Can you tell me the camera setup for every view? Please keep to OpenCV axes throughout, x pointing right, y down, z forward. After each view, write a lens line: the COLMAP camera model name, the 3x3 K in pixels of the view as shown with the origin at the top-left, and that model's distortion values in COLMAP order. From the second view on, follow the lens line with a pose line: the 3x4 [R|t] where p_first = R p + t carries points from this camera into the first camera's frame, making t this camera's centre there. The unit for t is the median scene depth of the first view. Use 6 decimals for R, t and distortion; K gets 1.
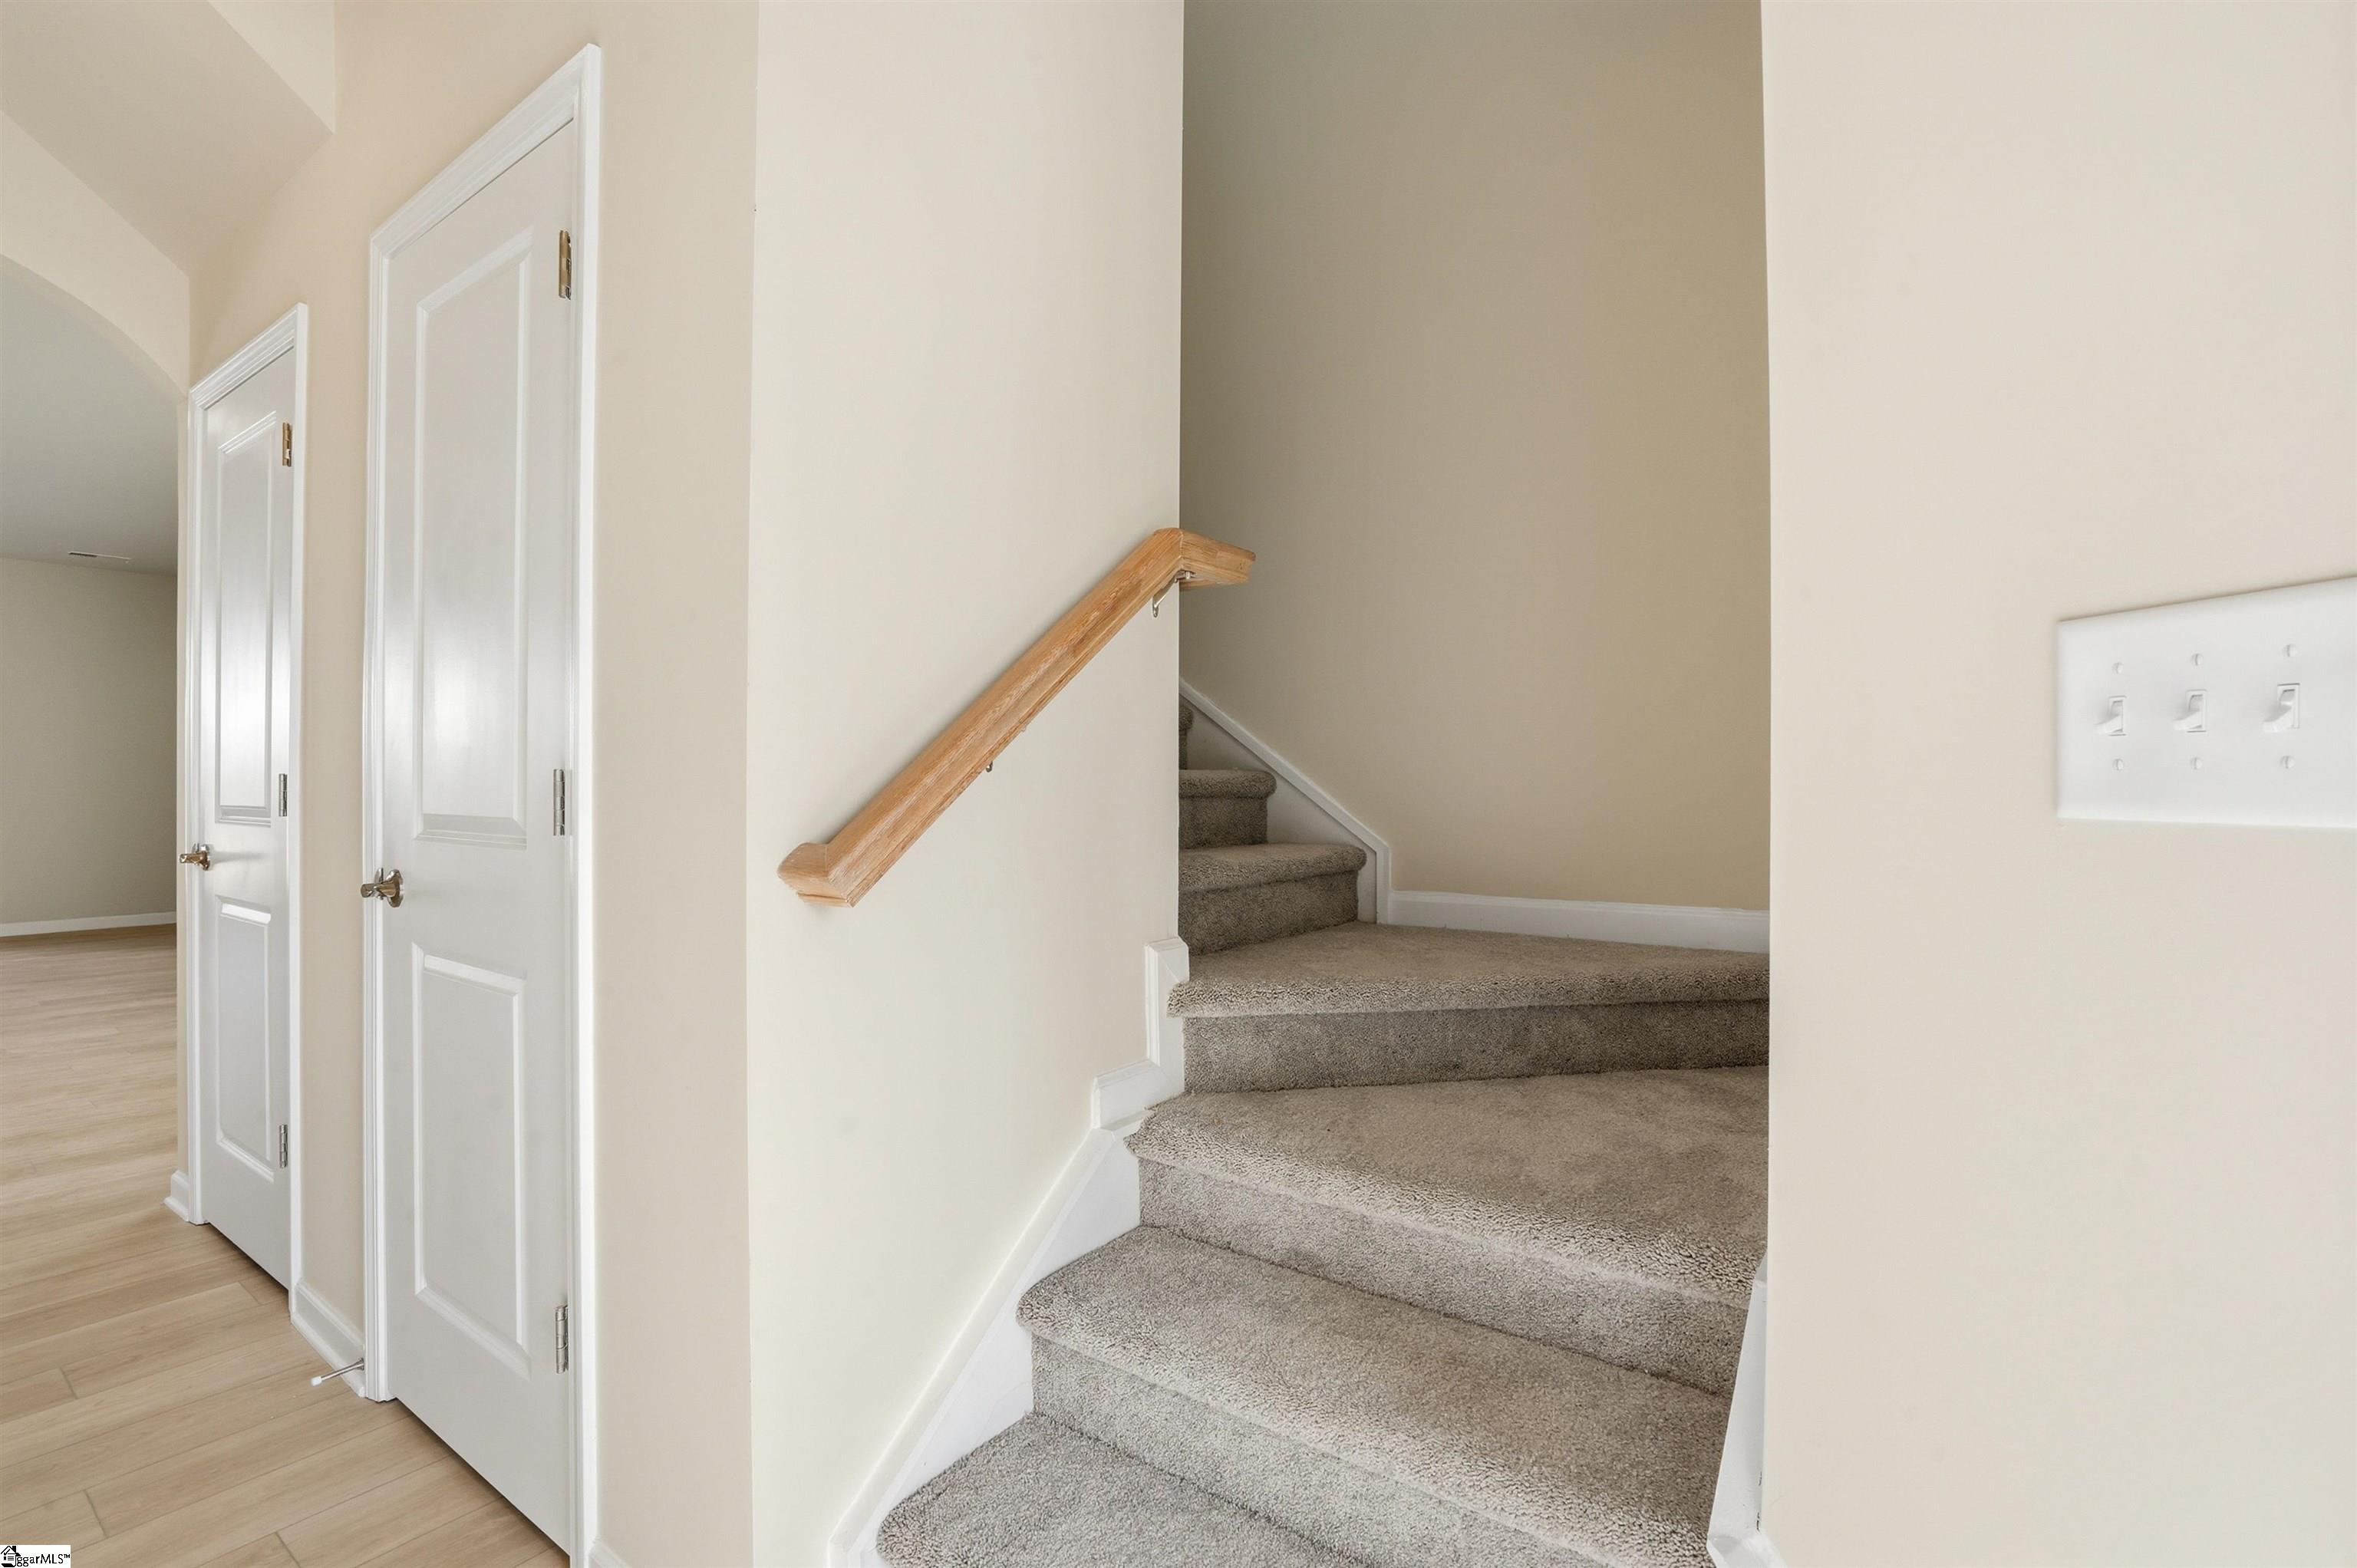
lens RADIAL K [[1108.3, 0, 1173.8], [0, 1108.3, 794.9], [0, 0, 1]] dist [-0.032053, 0.002688]
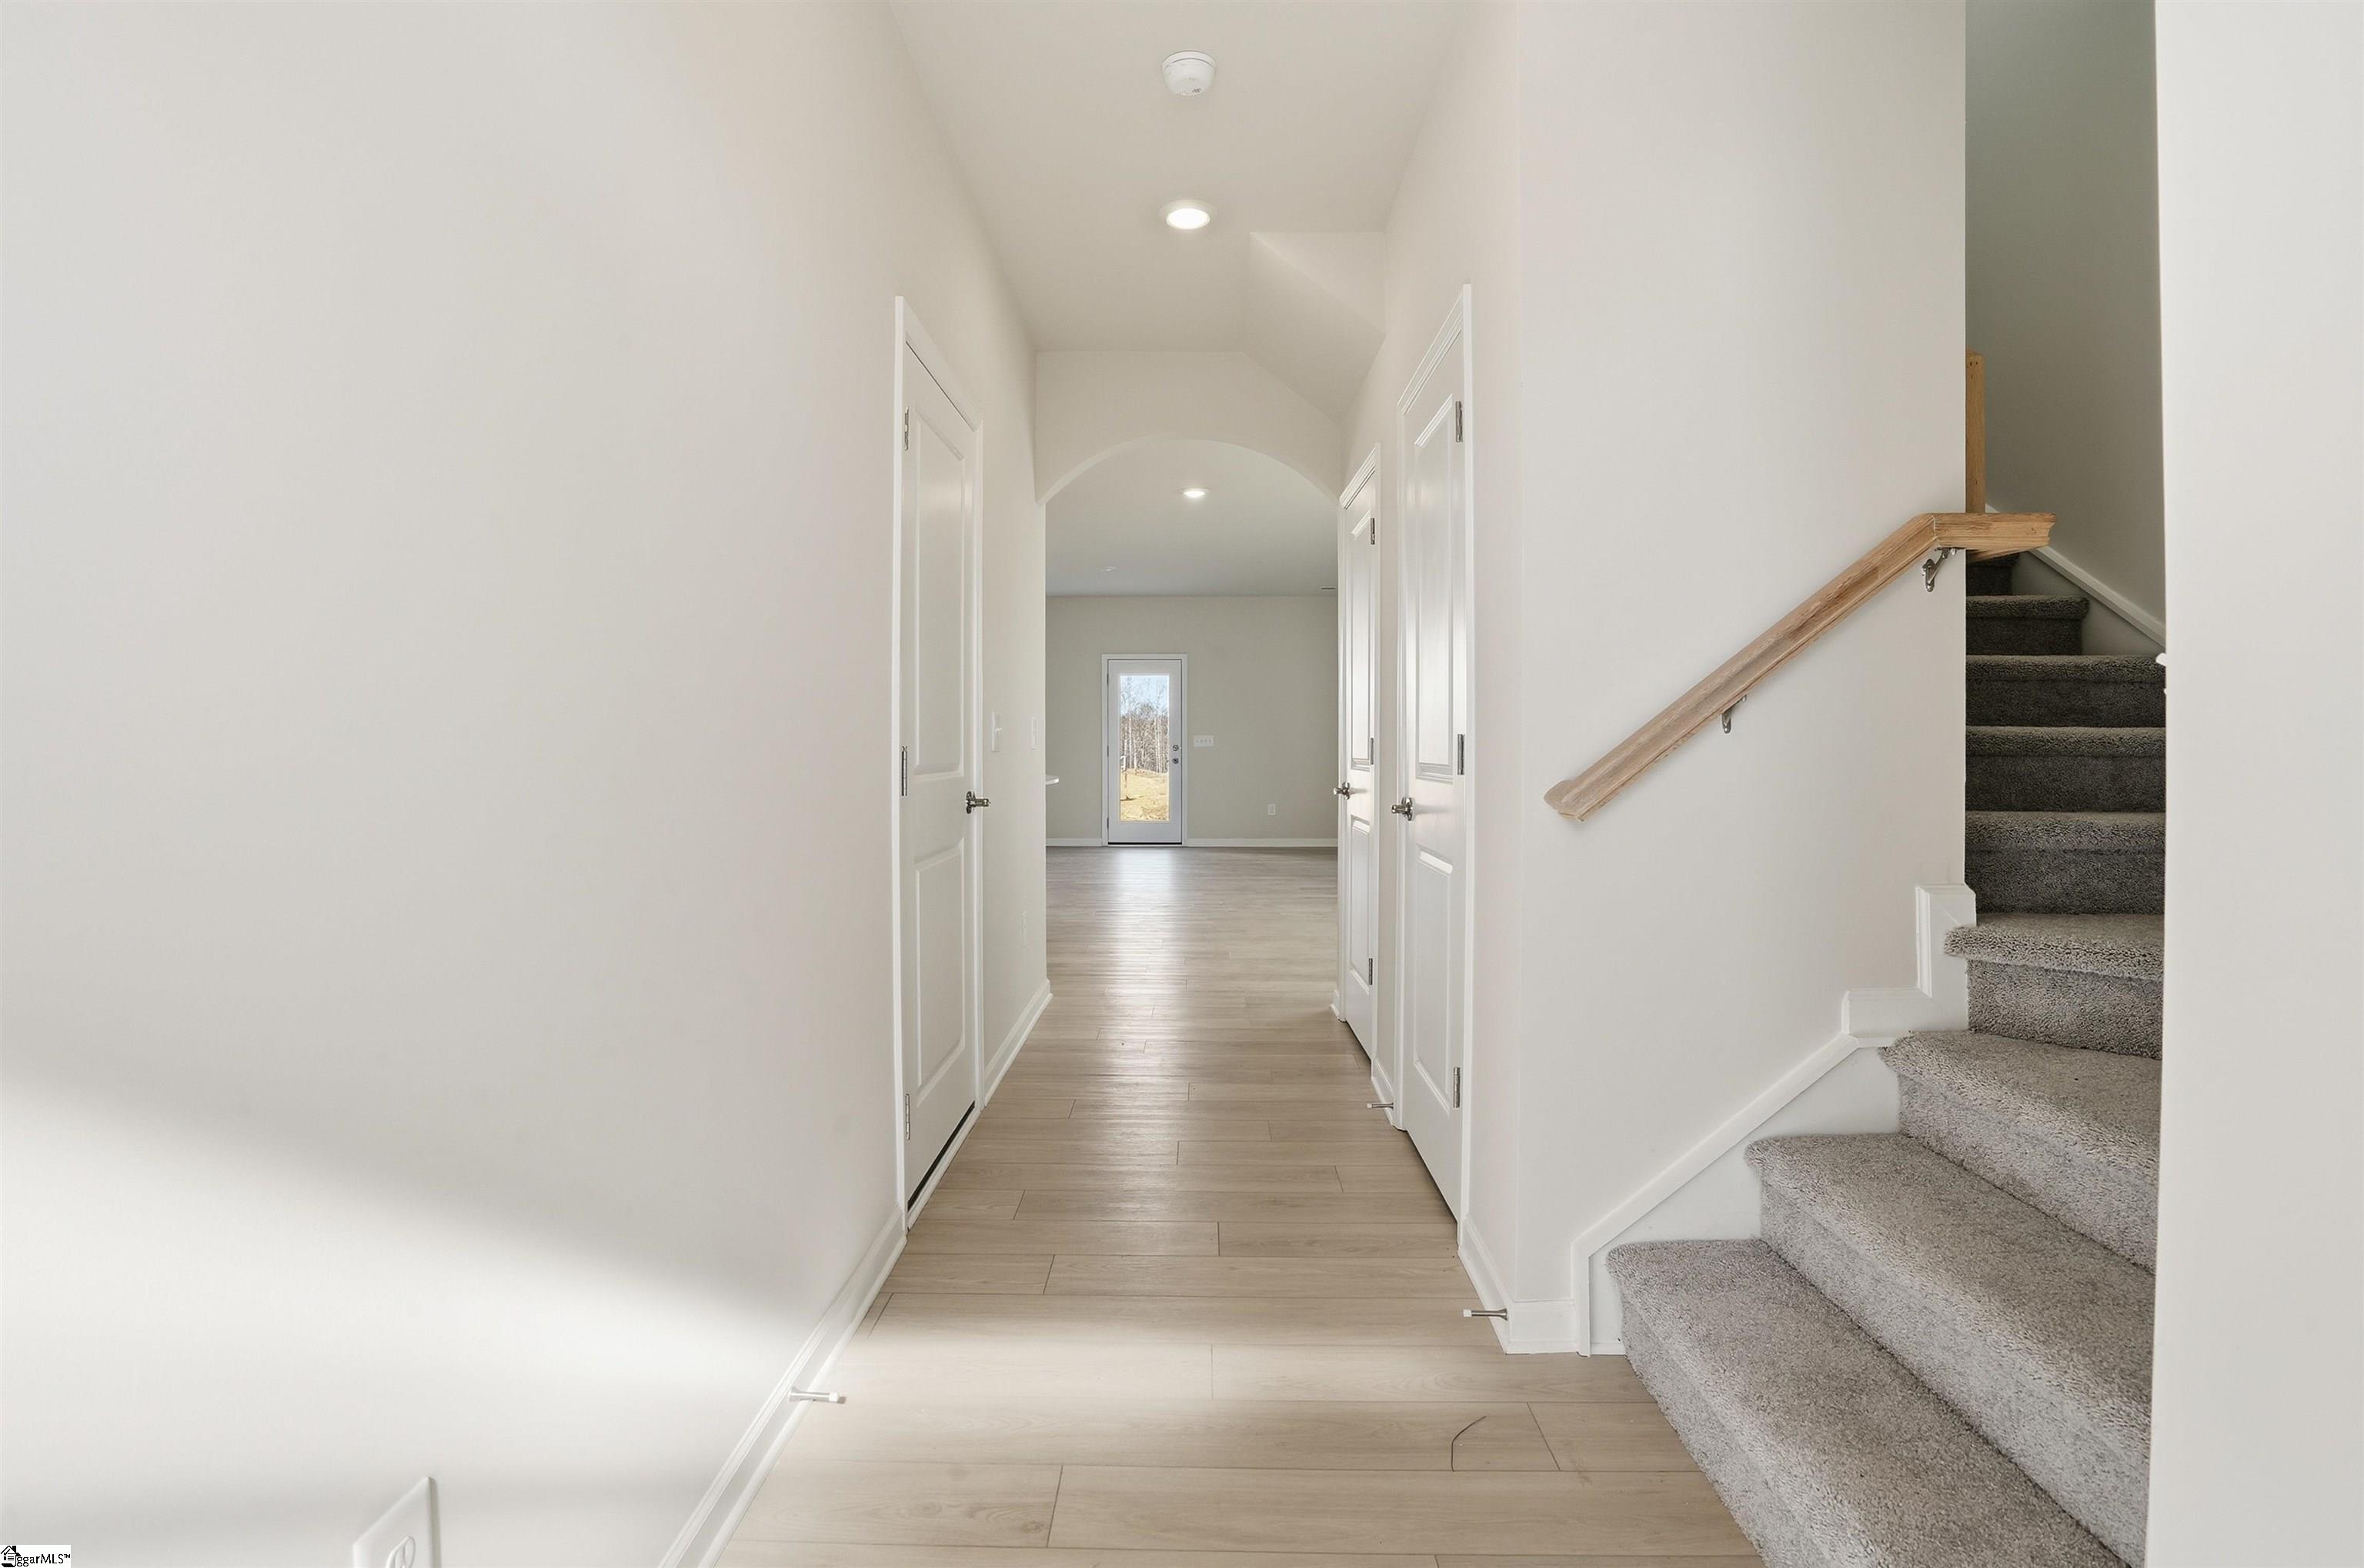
lens RADIAL K [[1111.6, 0, 1182.0], [0, 1111.6, 769.4], [0, 0, 1]] dist [-0.032053, 0.002688]
pose [[0.584858, 0.013917, -0.811016, 0.430922], [-0.006286, 0.999901, 0.012626, 0.009709], [0.811111, -0.002286, 0.584887, -0.235961]]
